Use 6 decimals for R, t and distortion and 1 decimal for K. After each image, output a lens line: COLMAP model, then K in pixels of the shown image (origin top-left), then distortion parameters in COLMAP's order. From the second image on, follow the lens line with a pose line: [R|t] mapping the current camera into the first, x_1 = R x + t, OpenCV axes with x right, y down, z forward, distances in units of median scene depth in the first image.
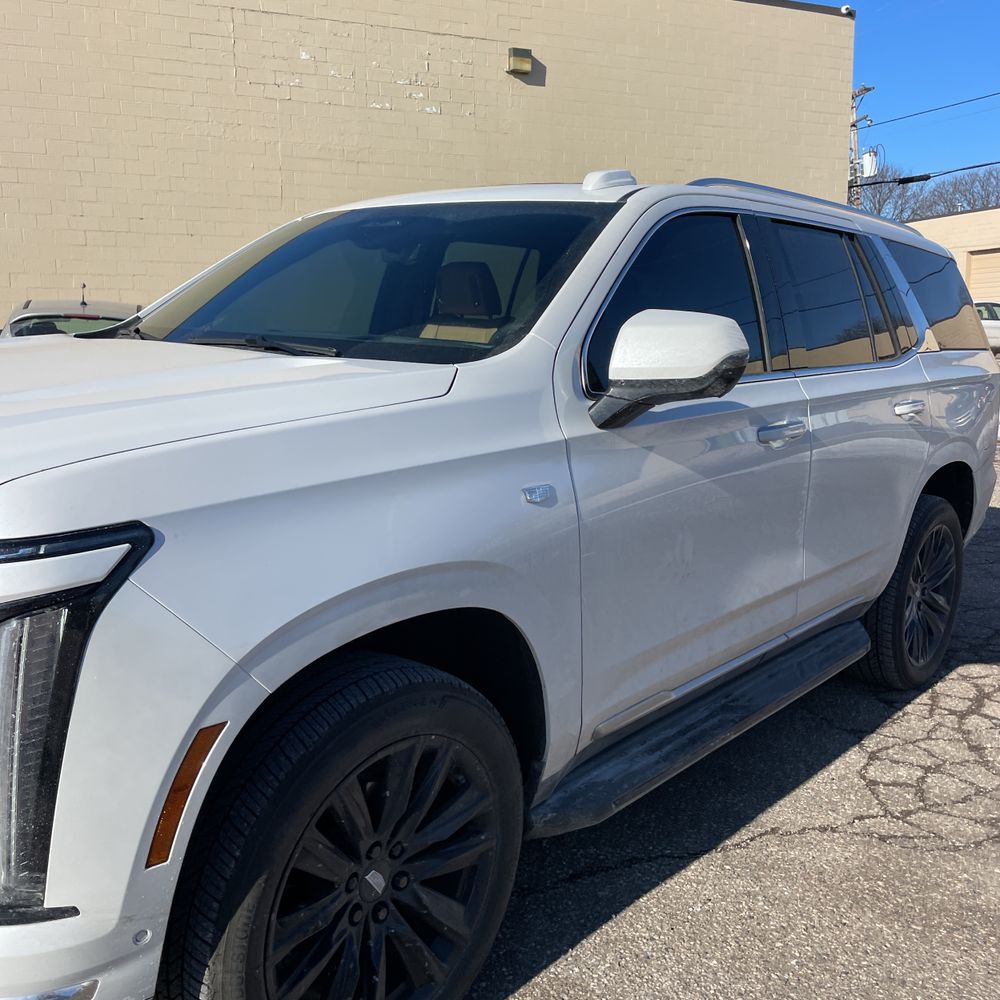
lens RADIAL K [[1020.8, 0, 496.4], [0, 1020.8, 500.4], [0, 0, 1]] dist [0.029399, 0.000000]
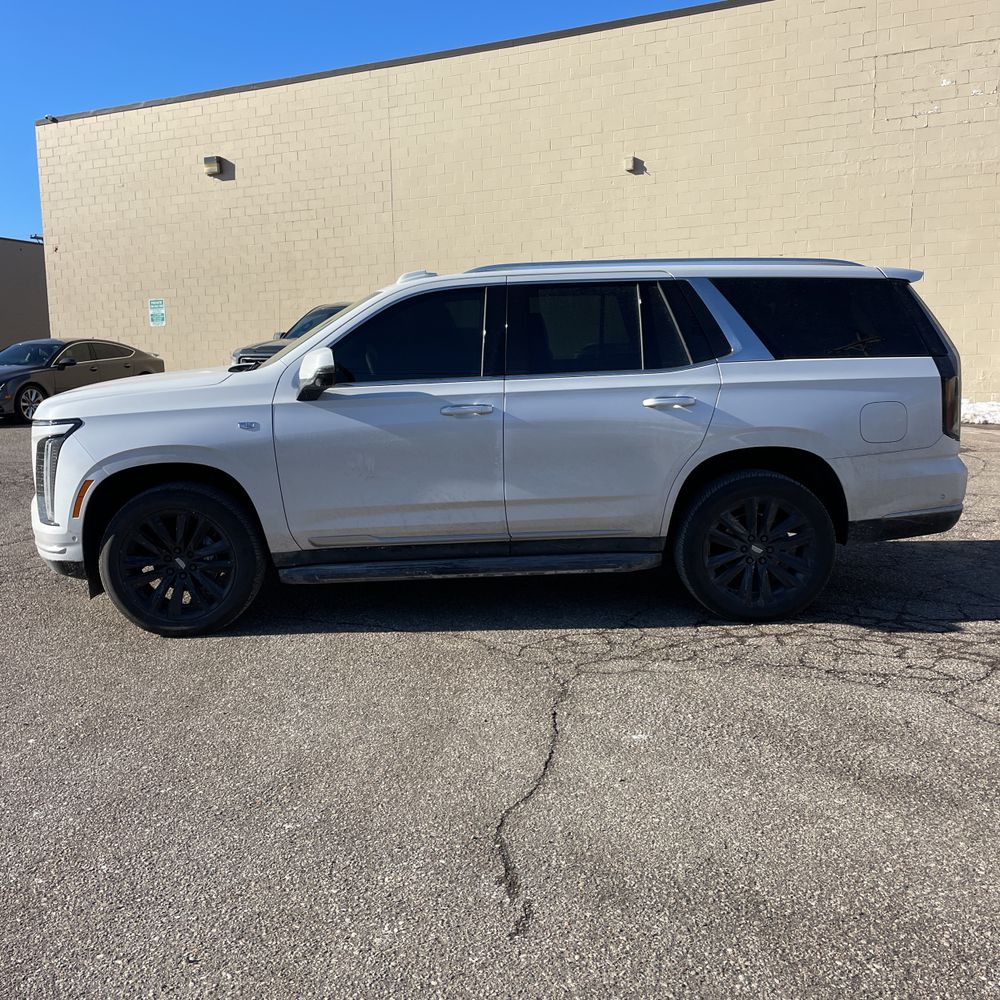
lens RADIAL K [[1020.8, 0, 500.7], [0, 1020.8, 500.9], [0, 0, 1]] dist [0.029399, 0.000000]
pose [[0.666384, 0.083682, -0.740898, 2.213966], [-0.092828, 0.995262, 0.028919, 0.045894], [0.739808, 0.049505, 0.670995, -0.181469]]
